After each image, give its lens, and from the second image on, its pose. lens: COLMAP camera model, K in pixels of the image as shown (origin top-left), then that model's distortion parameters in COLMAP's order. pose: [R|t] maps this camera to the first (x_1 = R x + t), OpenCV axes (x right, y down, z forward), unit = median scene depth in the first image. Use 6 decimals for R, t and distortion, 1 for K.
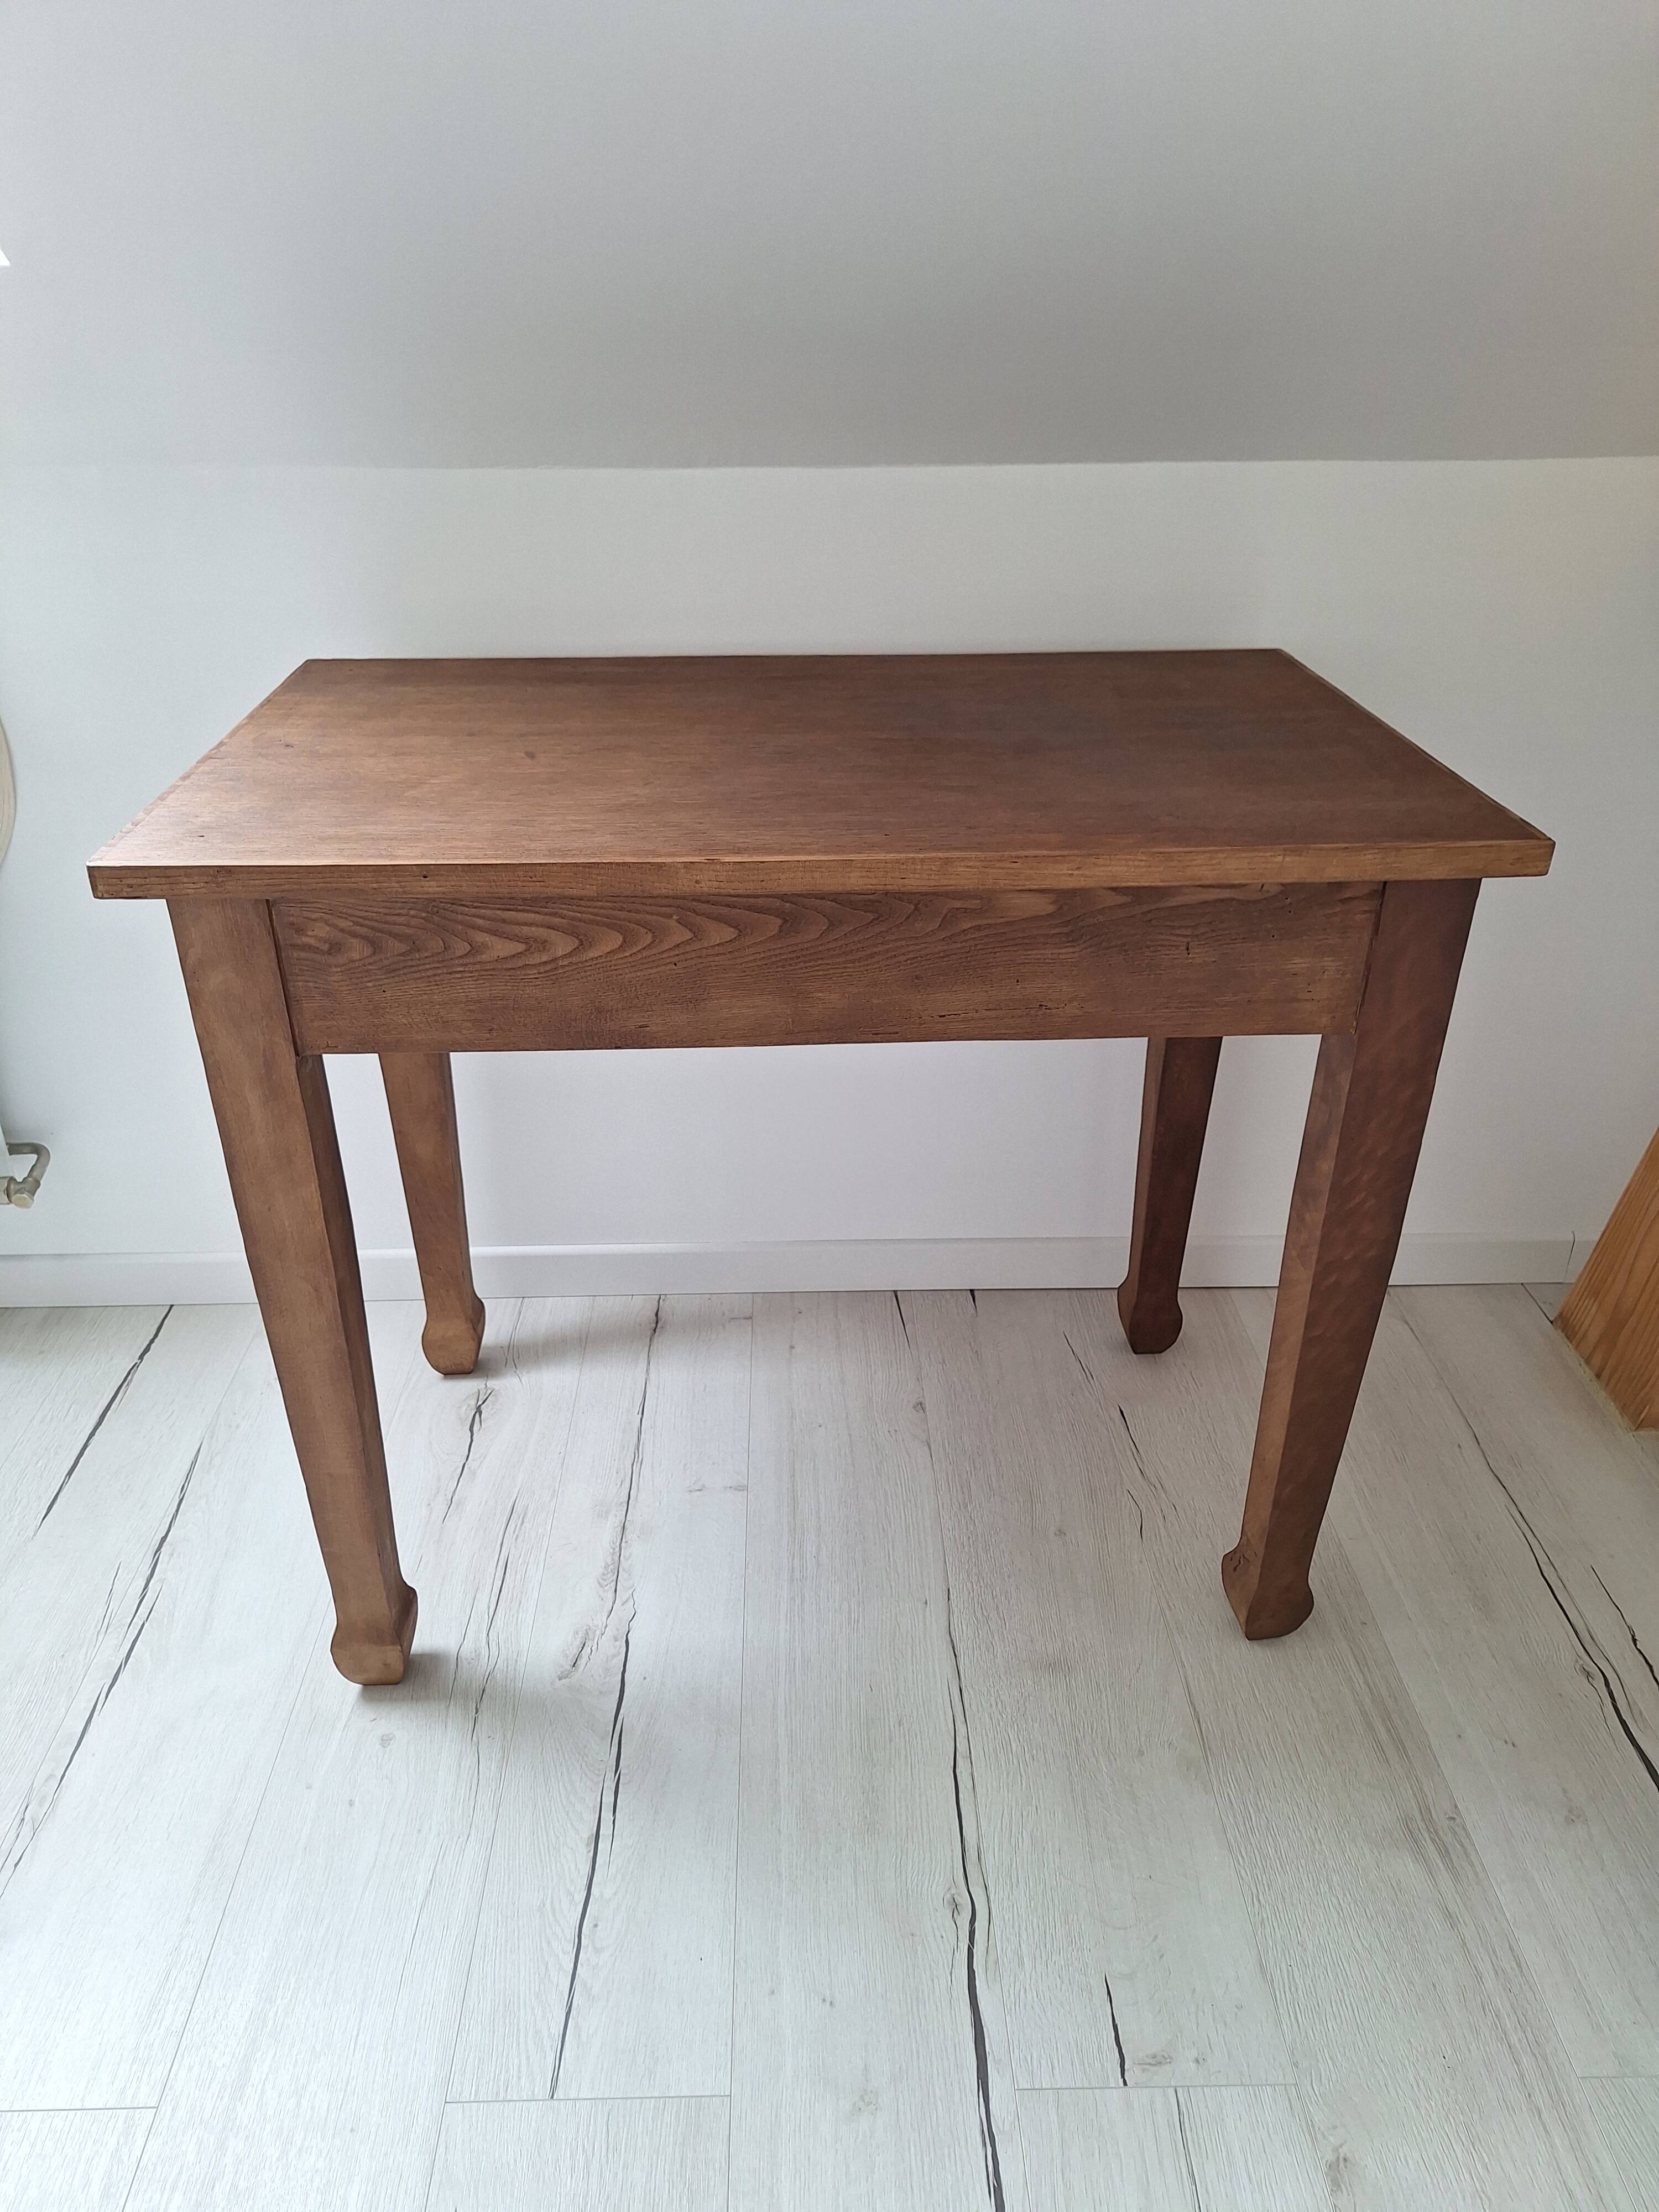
lens RADIAL K [[1533.5, 0, 818.6], [0, 1533.5, 1131.8], [0, 0, 1]] dist [0.091515, -0.088144]
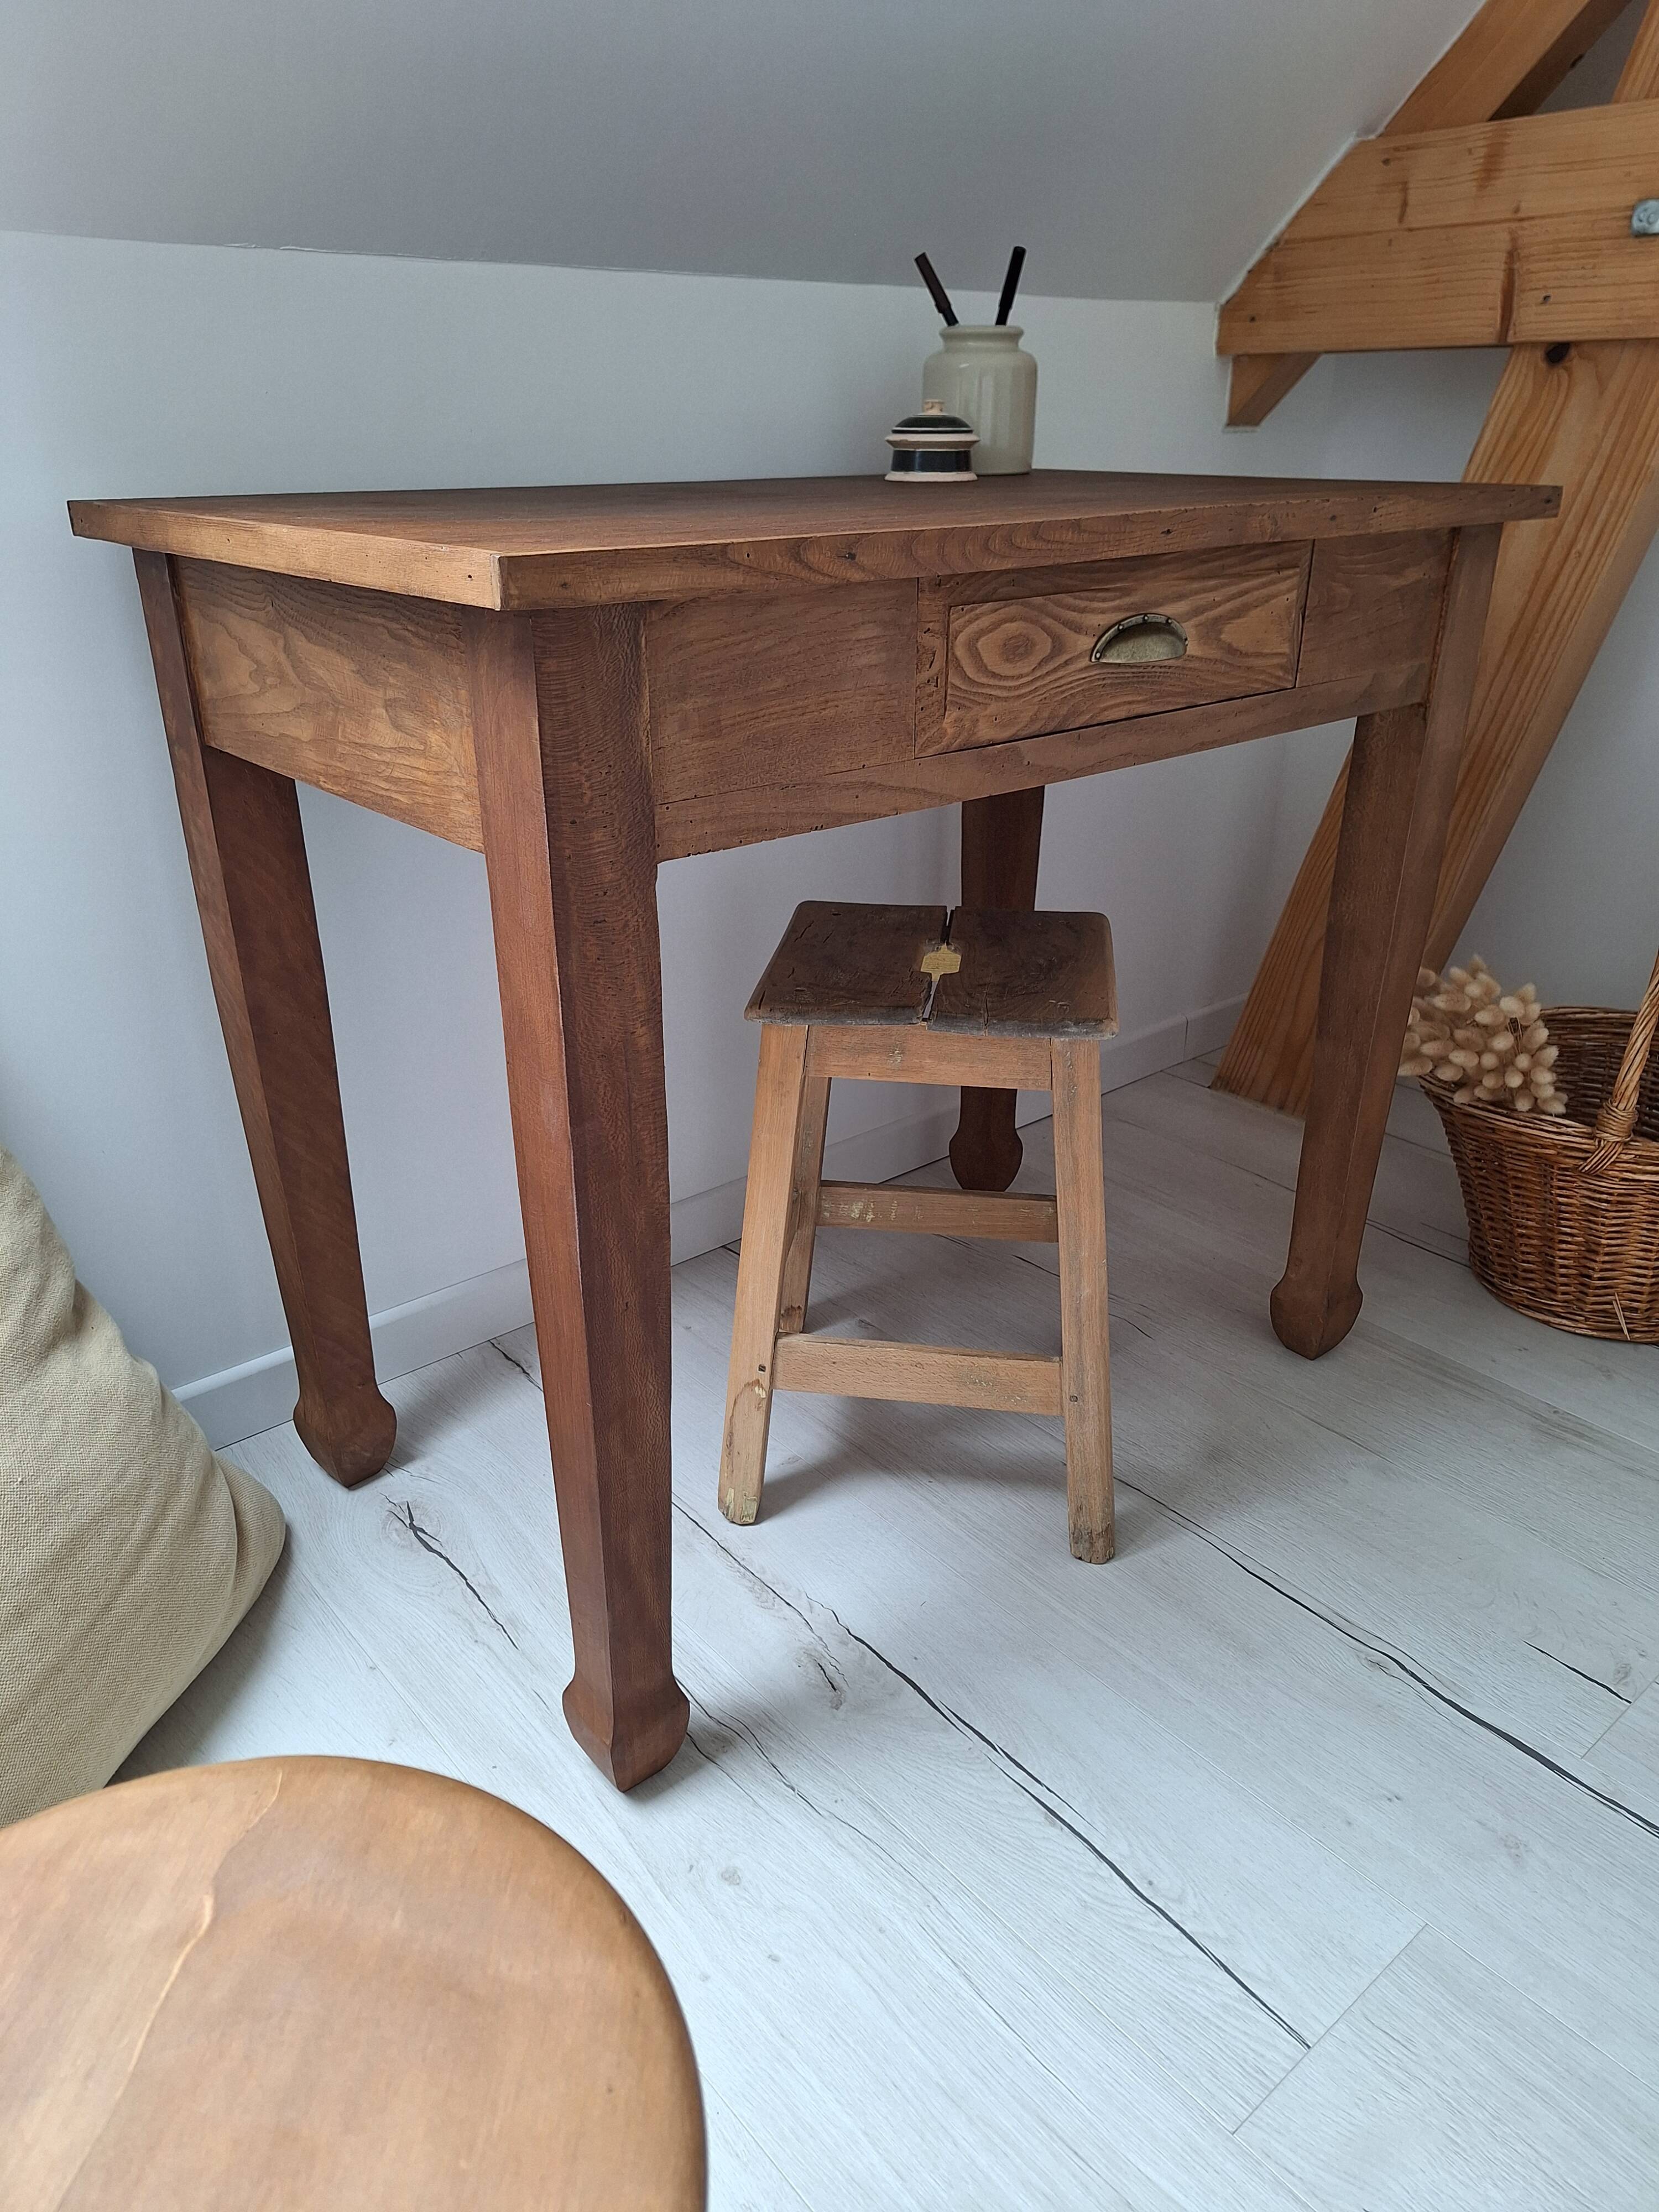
lens RADIAL K [[1533.0, 0, 830.9], [0, 1533.0, 1121.4], [0, 0, 1]] dist [0.113758, -0.132904]
pose [[0.773992, -0.262364, 0.576283, -0.595609], [0.307381, 0.951370, 0.020294, 0.053780], [-0.553583, 0.161431, 0.816998, 0.328262]]
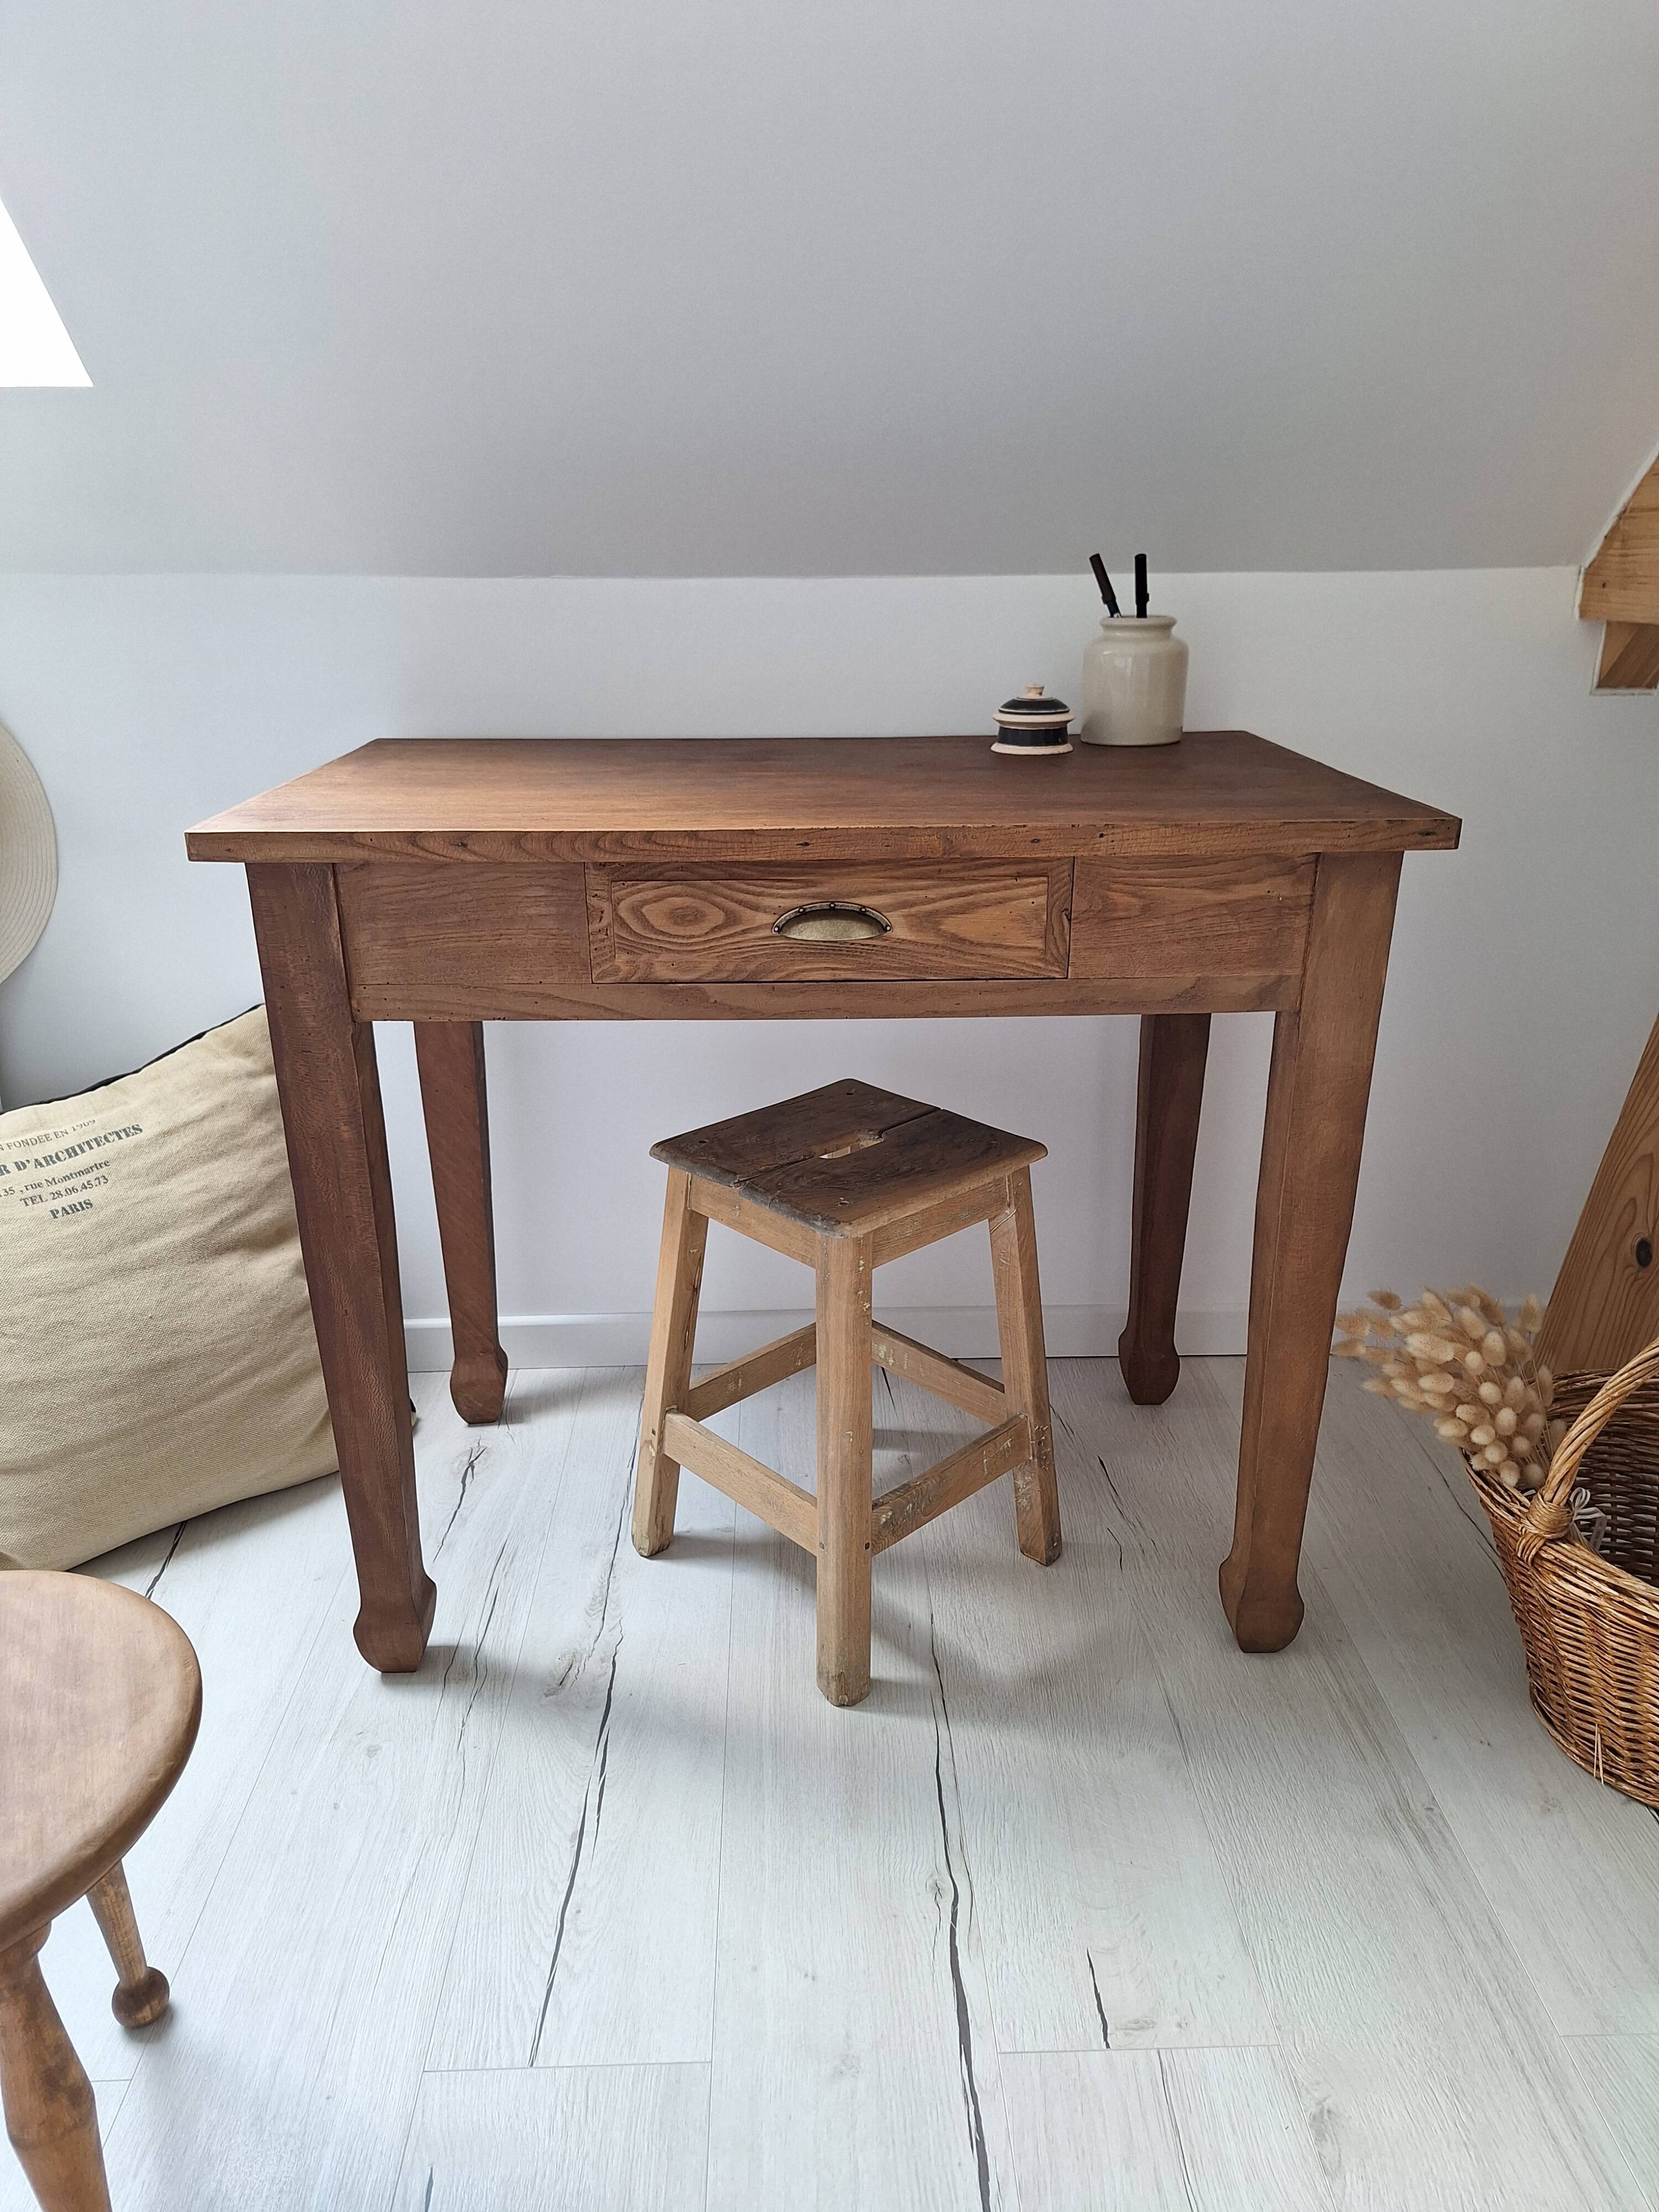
lens RADIAL K [[1536.4, 0, 831.6], [0, 1536.4, 1113.1], [0, 0, 1]] dist [0.106650, -0.101786]
pose [[0.999927, -0.005317, 0.010889, 0.010240], [0.006920, 0.988221, -0.152877, 0.146302], [-0.009948, 0.152942, 0.988185, -0.067050]]
